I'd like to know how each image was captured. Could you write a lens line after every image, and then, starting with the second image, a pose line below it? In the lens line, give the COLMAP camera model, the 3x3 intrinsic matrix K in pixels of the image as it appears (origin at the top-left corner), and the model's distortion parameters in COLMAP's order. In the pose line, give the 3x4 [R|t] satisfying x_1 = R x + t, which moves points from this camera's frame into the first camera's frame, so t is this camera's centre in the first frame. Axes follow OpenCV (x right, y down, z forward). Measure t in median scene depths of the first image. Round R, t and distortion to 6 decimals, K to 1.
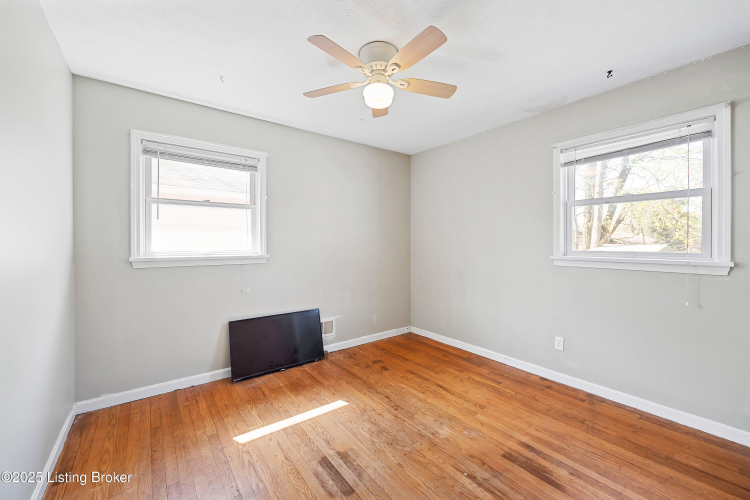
lens RADIAL K [[293.9, 0, 375.5], [0, 293.9, 243.7], [0, 0, 1]] dist [-0.001043, -0.000037]
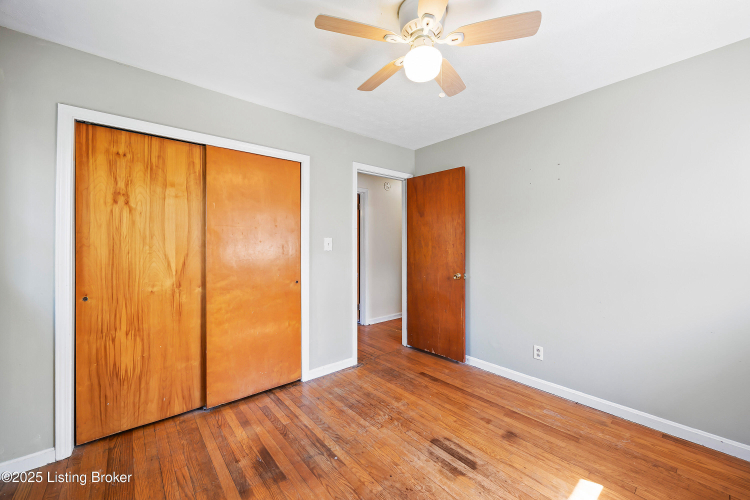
lens RADIAL K [[293.9, 0, 375.5], [0, 293.9, 243.7], [0, 0, 1]] dist [-0.001043, -0.000037]
pose [[-0.998829, 0.004110, -0.048195, 0.197238], [0.003944, 0.999986, 0.003539, -0.017934], [0.048209, 0.003344, -0.998832, 1.986049]]
